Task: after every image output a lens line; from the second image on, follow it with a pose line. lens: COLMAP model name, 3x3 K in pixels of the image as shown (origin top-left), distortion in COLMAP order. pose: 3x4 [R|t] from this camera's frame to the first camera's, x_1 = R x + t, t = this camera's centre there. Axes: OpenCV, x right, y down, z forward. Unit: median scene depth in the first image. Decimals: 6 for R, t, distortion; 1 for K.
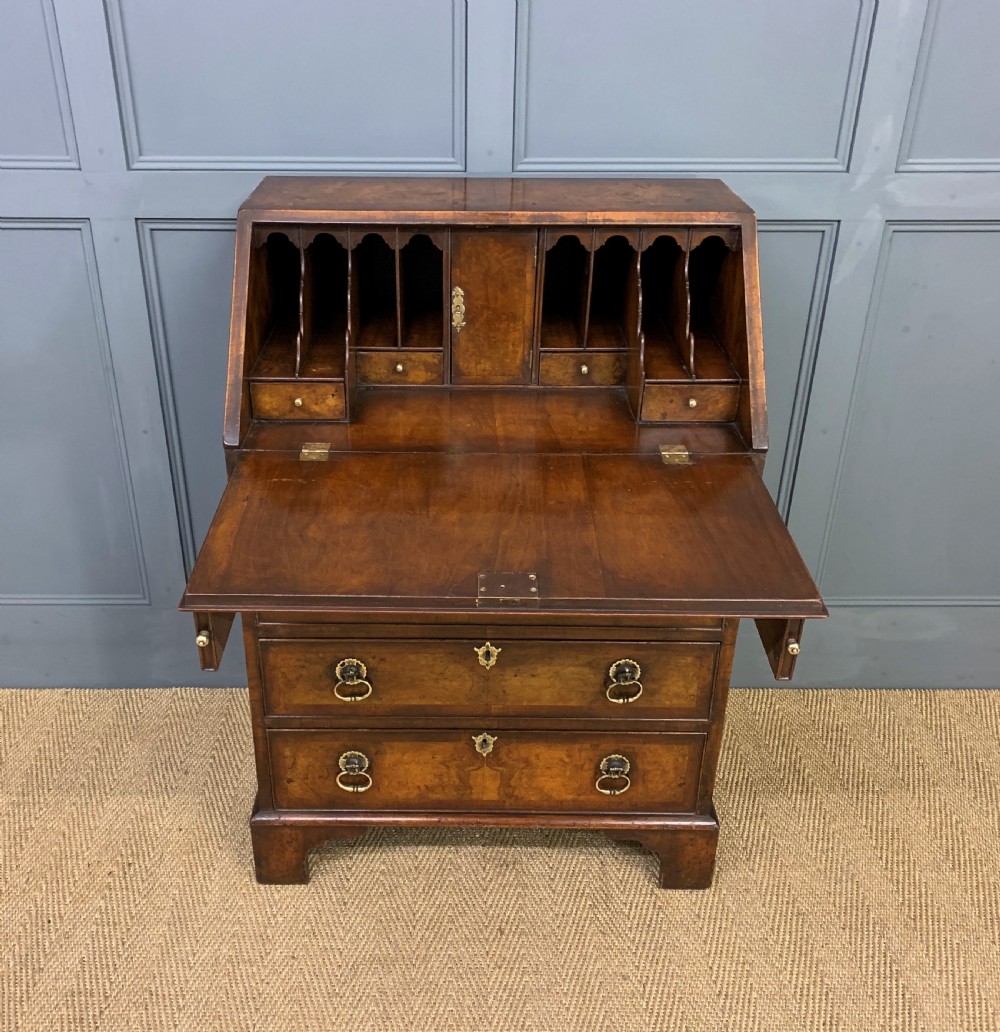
lens RADIAL K [[975.8, 0, 464.2], [0, 975.8, 512.5], [0, 0, 1]] dist [0.043276, 0.000000]
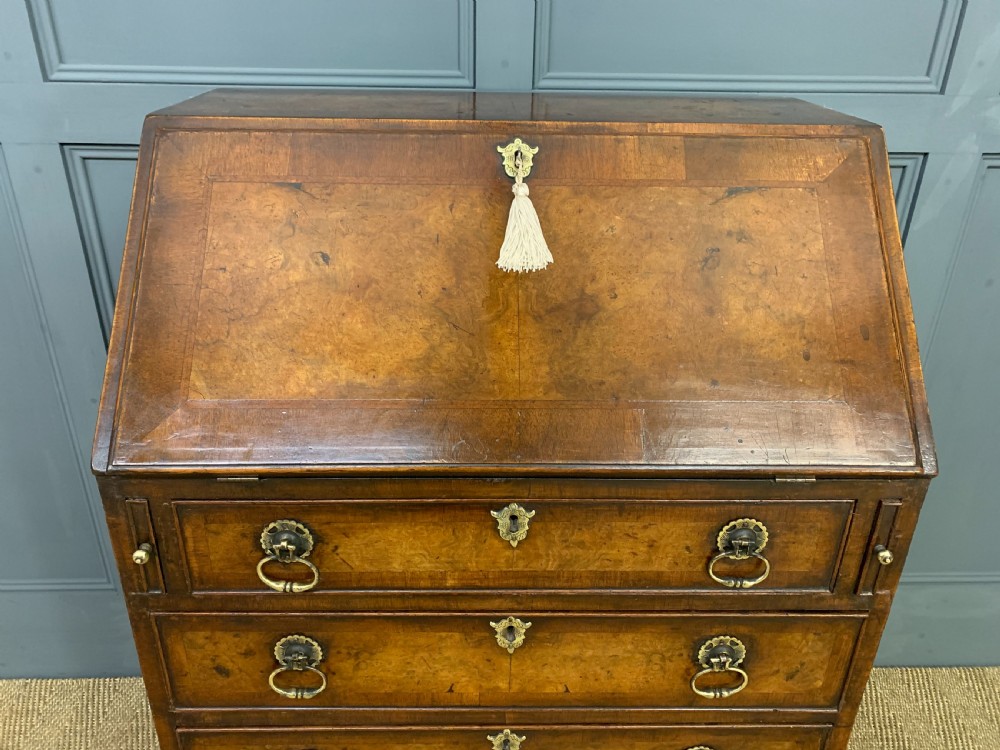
lens RADIAL K [[724.3, 0, 494.3], [0, 724.3, 377.7], [0, 0, 1]] dist [0.027120, -0.007727]
pose [[0.999659, -0.000945, 0.026100, 0.001750], [0.001869, 0.999370, -0.035432, -0.089307], [-0.026050, 0.035469, 0.999031, 0.413025]]
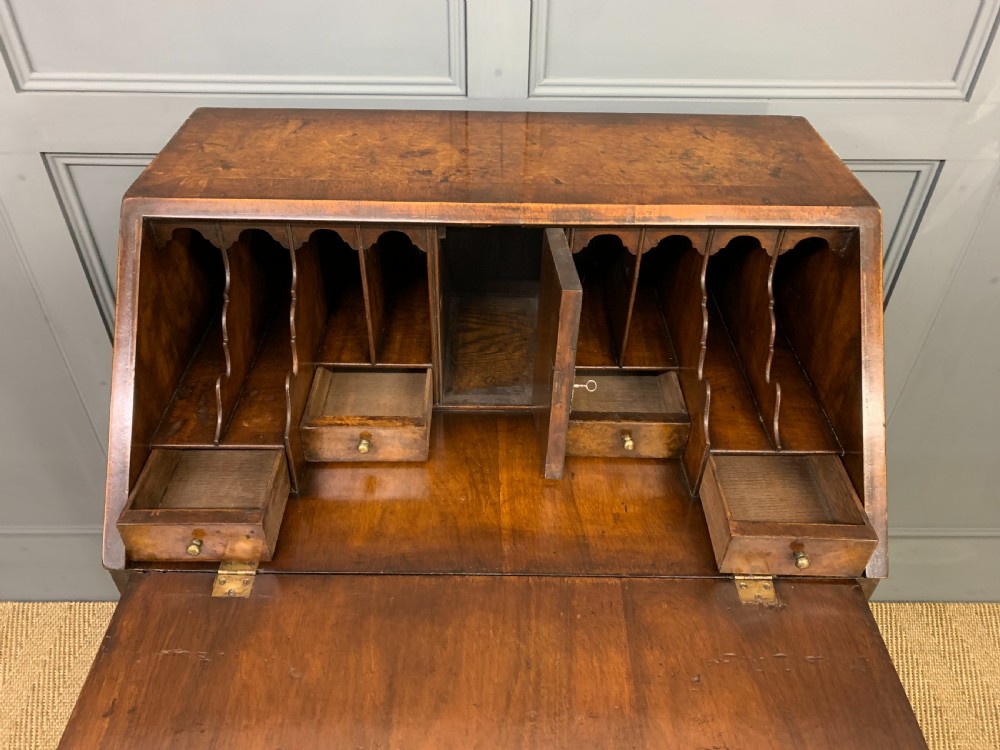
lens RADIAL K [[724.3, 0, 494.3], [0, 724.3, 365.4], [0, 0, 1]] dist [0.027120, -0.007727]
pose [[0.999972, 0.005349, 0.005188, 0.021159], [-0.006150, 0.985548, 0.169283, -0.237296], [-0.004208, -0.169310, 0.985554, 0.408917]]
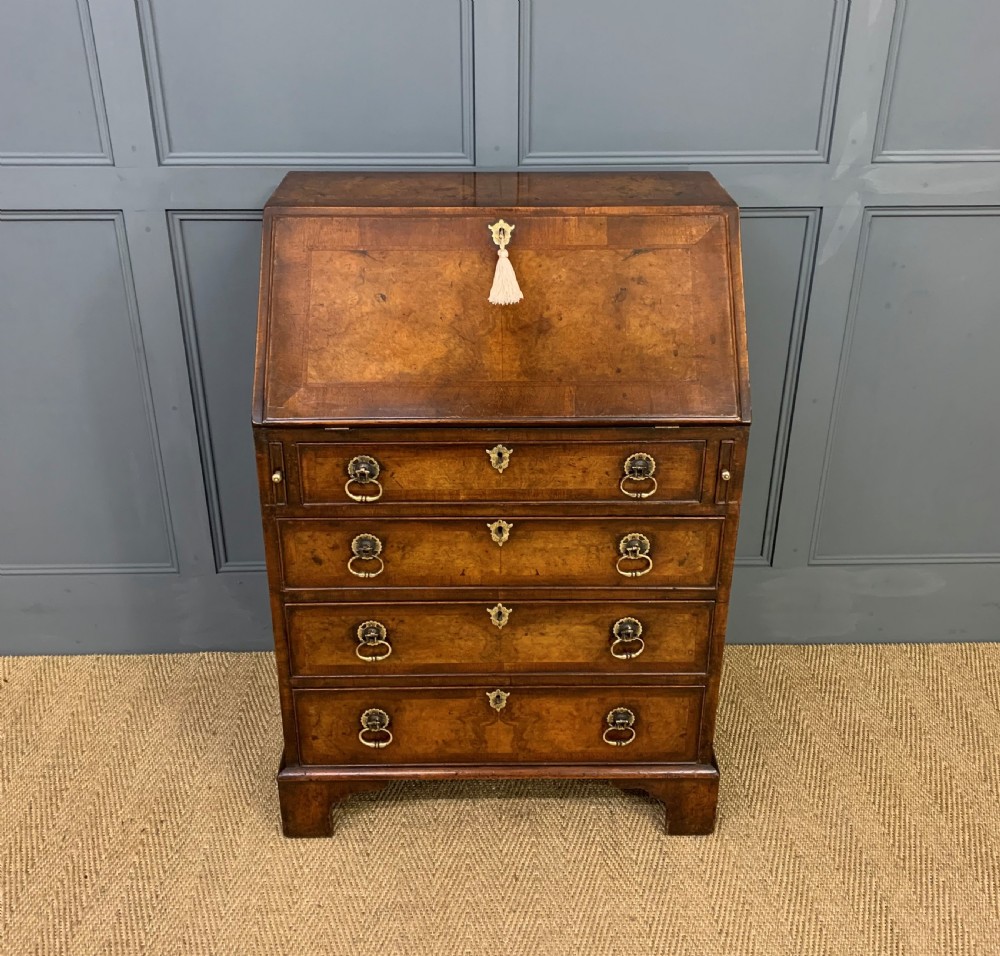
lens RADIAL K [[986.7, 0, 499.9], [0, 986.7, 450.4], [0, 0, 1]] dist [0.049945, 0.000000]
pose [[0.999825, -0.011589, 0.014669, 0.009514], [0.011917, 0.999677, -0.022452, -0.009957], [-0.014404, 0.022623, 0.999640, -0.079277]]
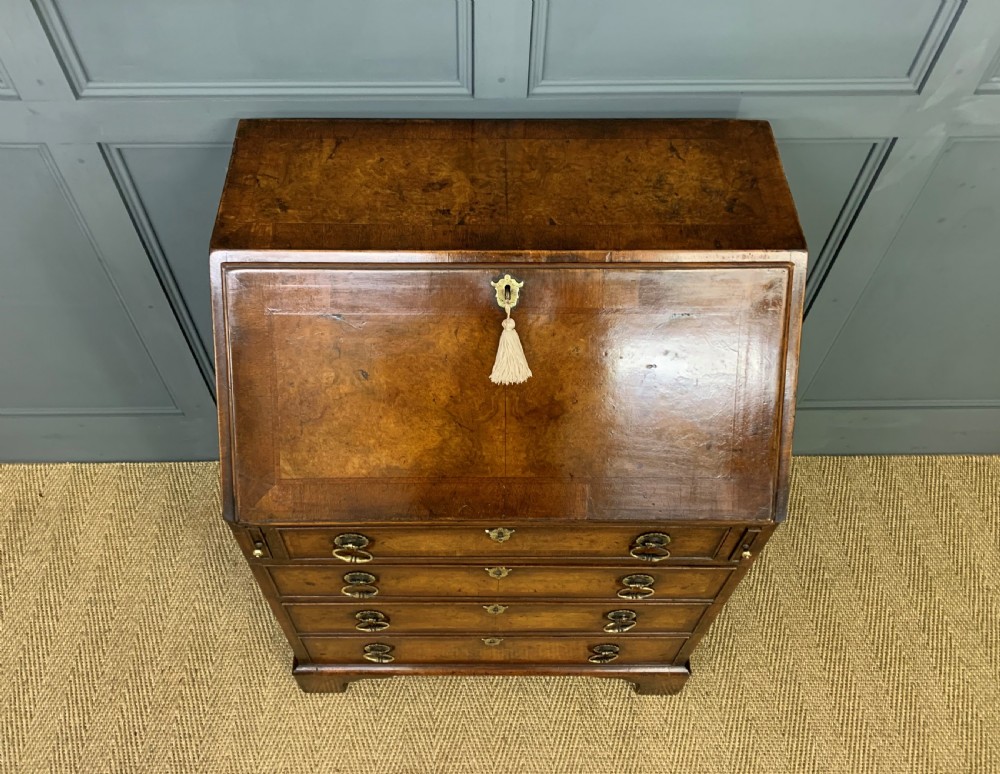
lens RADIAL K [[812.6, 0, 478.5], [0, 812.6, 316.2], [0, 0, 1]] dist [0.034904, -0.005984]
pose [[0.999982, -0.004570, 0.003780, 0.002770], [0.002648, 0.914345, 0.404927, -0.459549], [-0.005307, -0.404910, 0.914341, 0.270951]]
